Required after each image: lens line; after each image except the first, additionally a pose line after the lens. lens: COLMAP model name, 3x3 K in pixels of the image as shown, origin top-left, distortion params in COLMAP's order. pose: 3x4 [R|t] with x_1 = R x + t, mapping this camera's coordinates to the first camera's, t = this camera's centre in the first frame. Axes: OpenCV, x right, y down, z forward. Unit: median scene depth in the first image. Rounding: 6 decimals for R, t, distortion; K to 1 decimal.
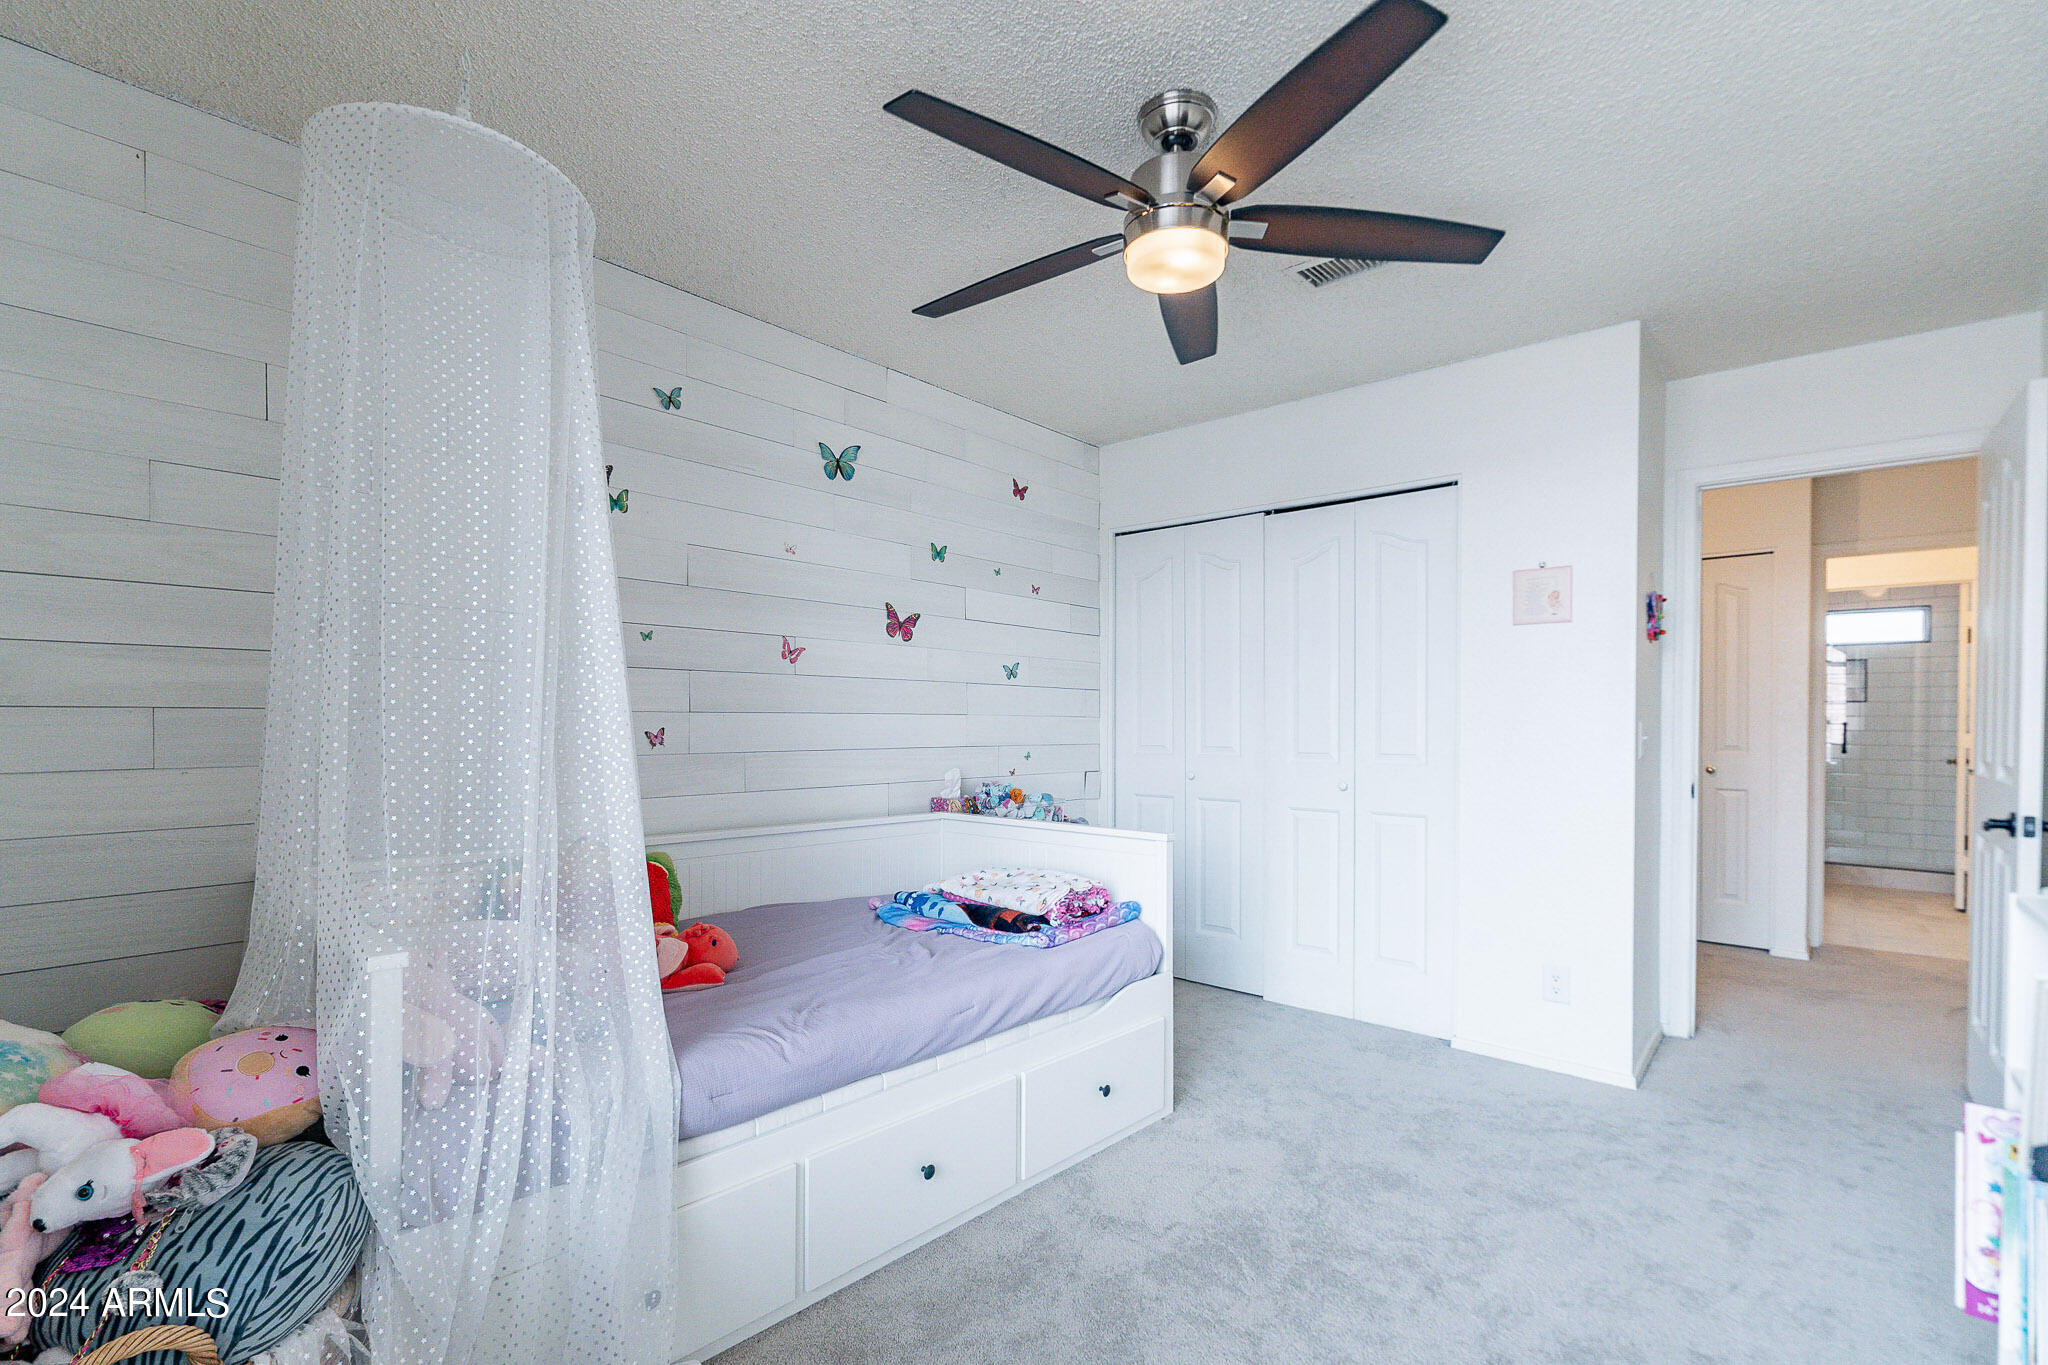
lens RADIAL K [[908.0, 0, 1020.4], [0, 908.0, 706.3], [0, 0, 1]] dist [0.000651, -0.000321]
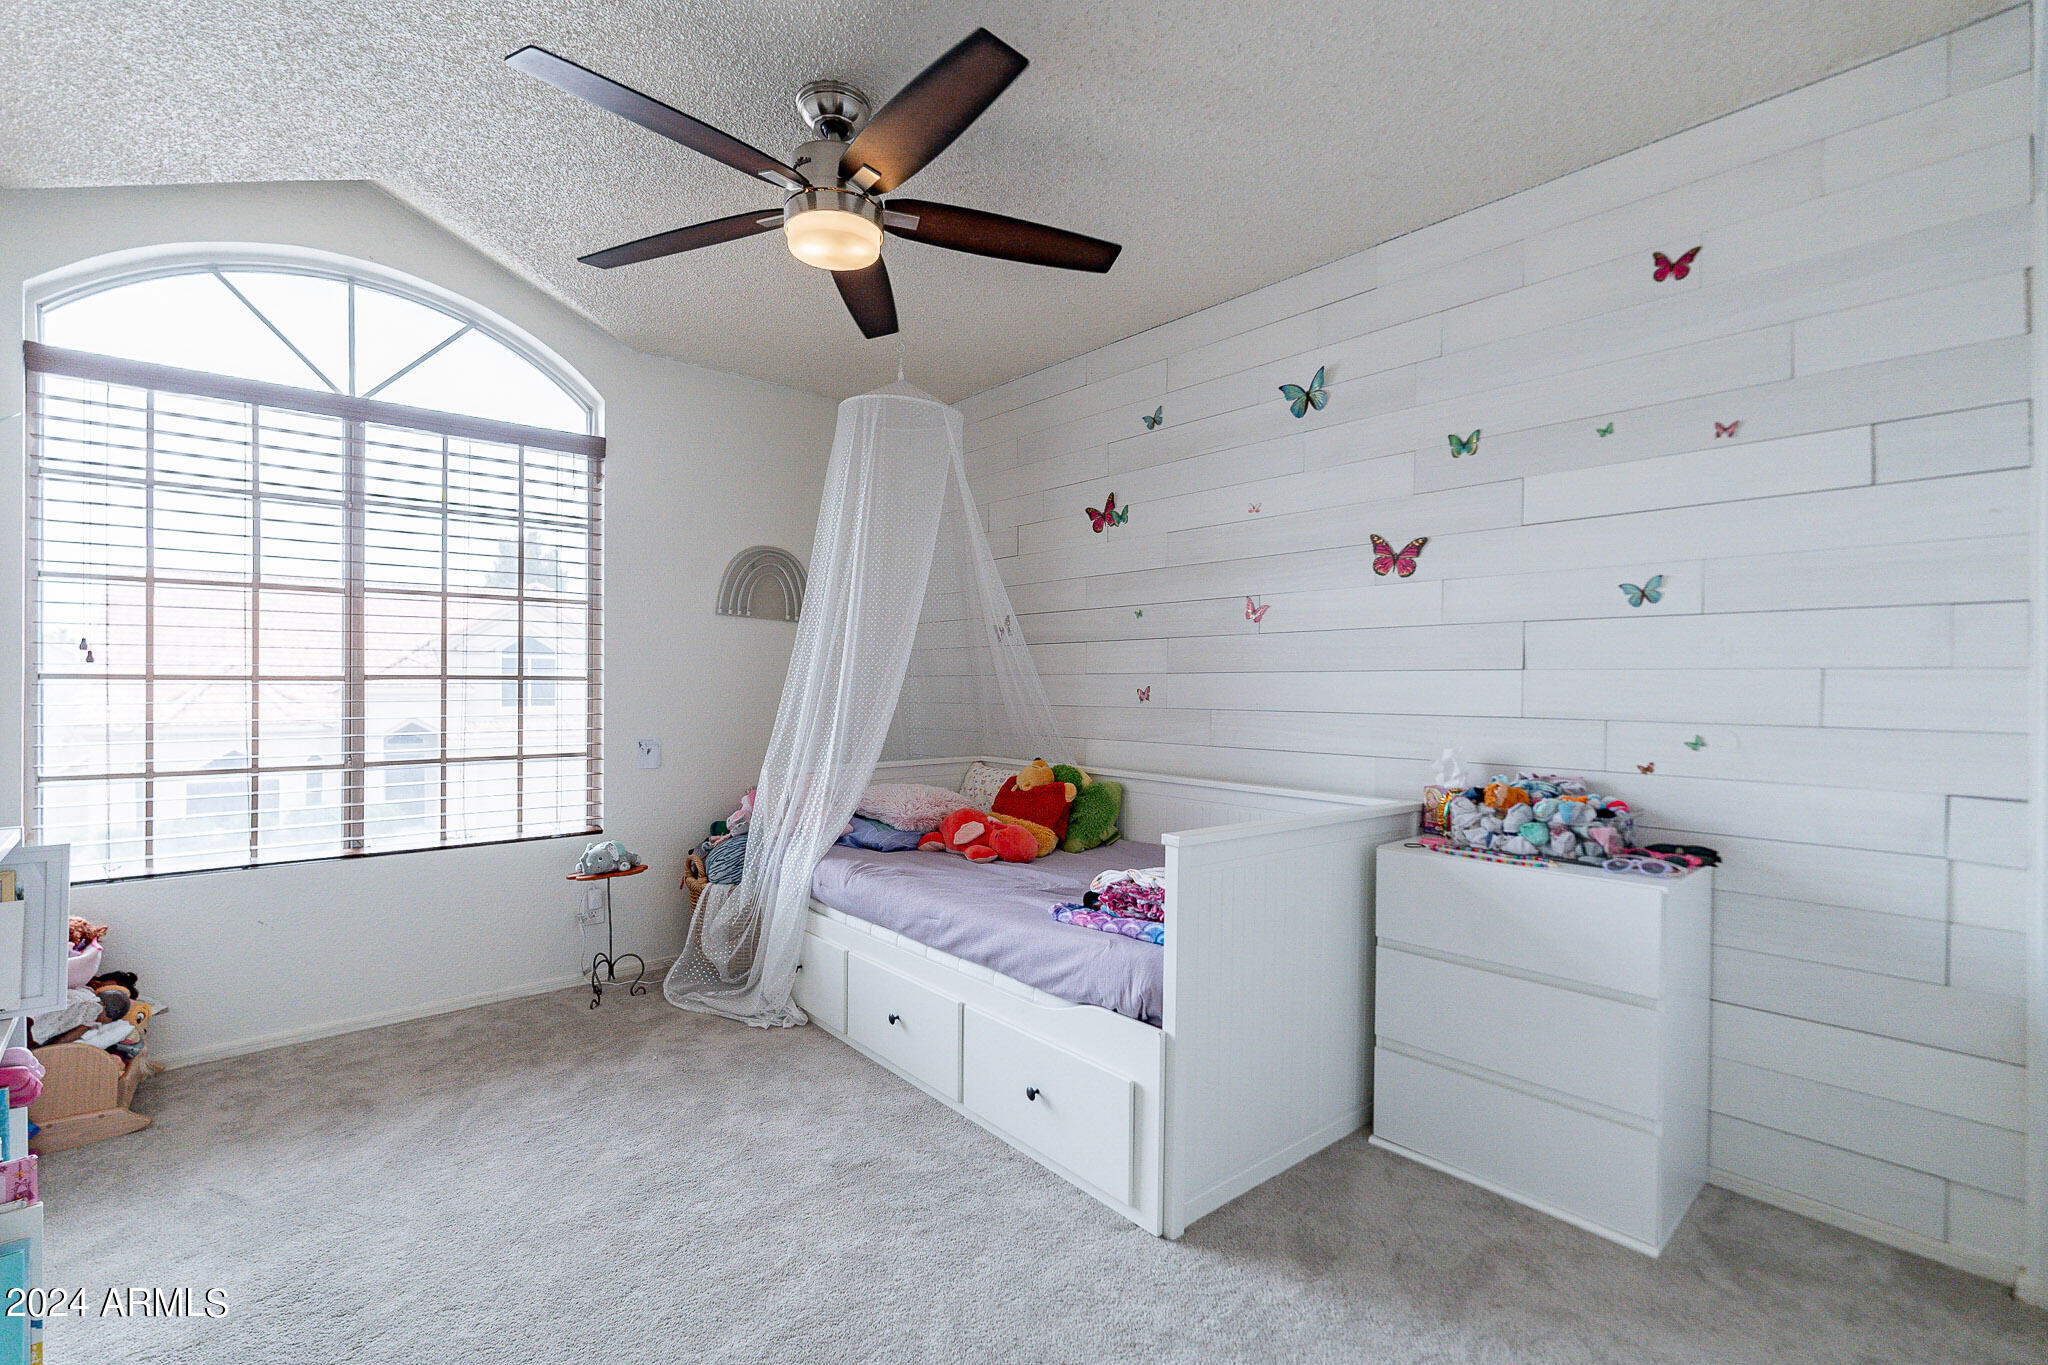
lens RADIAL K [[933.2, 0, 1019.5], [0, 933.2, 667.4], [0, 0, 1]] dist [0.001661, -0.000058]
pose [[-0.119976, -0.024412, -0.992477, 0.751176], [0.010651, 0.999608, -0.025875, 0.024278], [0.992720, -0.013675, -0.119669, 0.820817]]
